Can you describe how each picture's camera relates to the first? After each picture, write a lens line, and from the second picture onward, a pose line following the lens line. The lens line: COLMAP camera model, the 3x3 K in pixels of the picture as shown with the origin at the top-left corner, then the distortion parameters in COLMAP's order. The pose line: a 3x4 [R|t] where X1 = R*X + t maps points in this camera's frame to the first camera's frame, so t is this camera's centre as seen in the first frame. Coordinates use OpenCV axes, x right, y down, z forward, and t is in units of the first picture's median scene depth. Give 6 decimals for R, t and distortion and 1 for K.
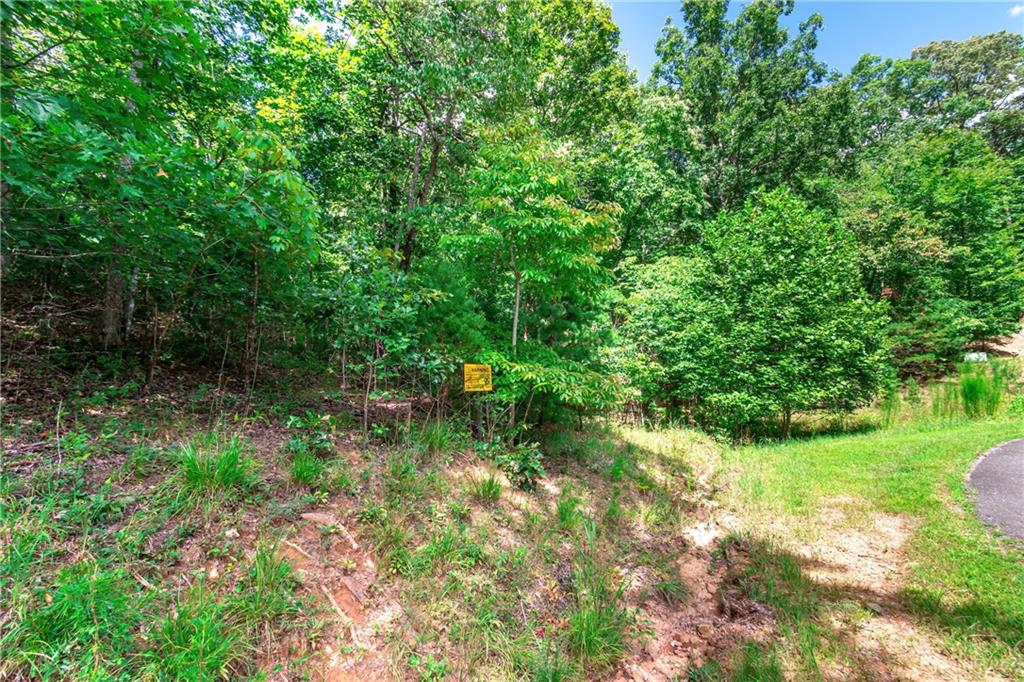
lens RADIAL K [[448.9, 0, 514.6], [0, 448.9, 341.8], [0, 0, 1]] dist [0.001337, -0.000516]
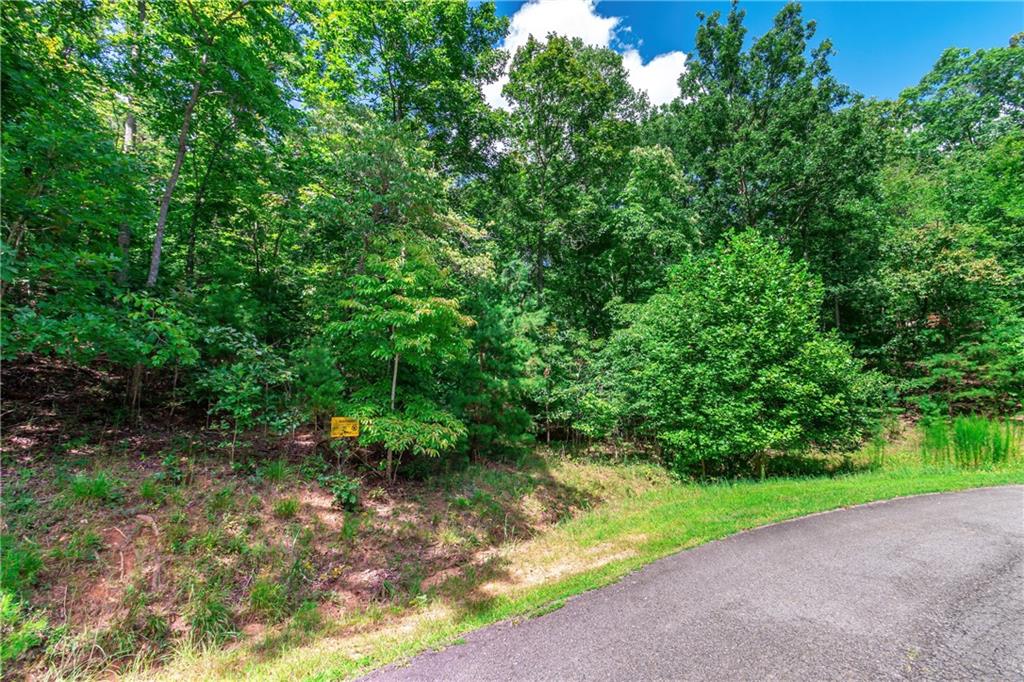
lens RADIAL K [[448.9, 0, 514.6], [0, 448.9, 341.8], [0, 0, 1]] dist [0.001337, -0.000516]
pose [[0.978926, -0.008658, -0.204032, 0.303455], [0.001210, 0.999329, -0.036602, -0.056398], [0.204212, 0.035583, 0.978280, -0.113010]]
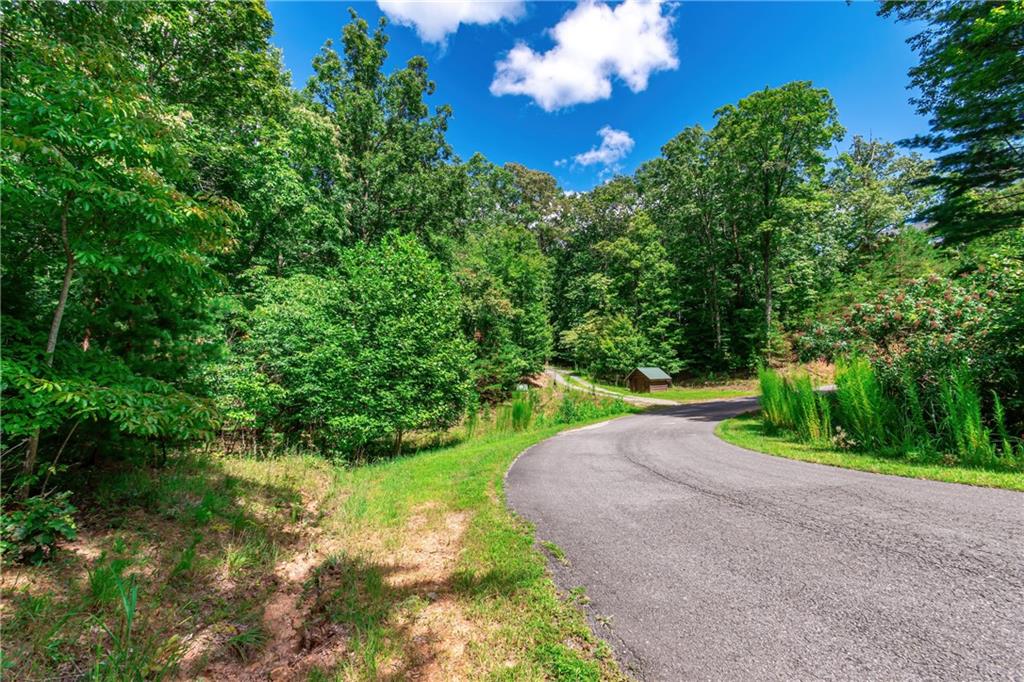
lens RADIAL K [[448.9, 0, 514.6], [0, 448.9, 341.8], [0, 0, 1]] dist [0.001337, -0.000516]
pose [[0.712511, 0.098379, 0.694730, 0.011951], [-0.063541, 0.995100, -0.075747, -0.001342], [-0.698778, 0.009827, 0.715271, -0.003757]]
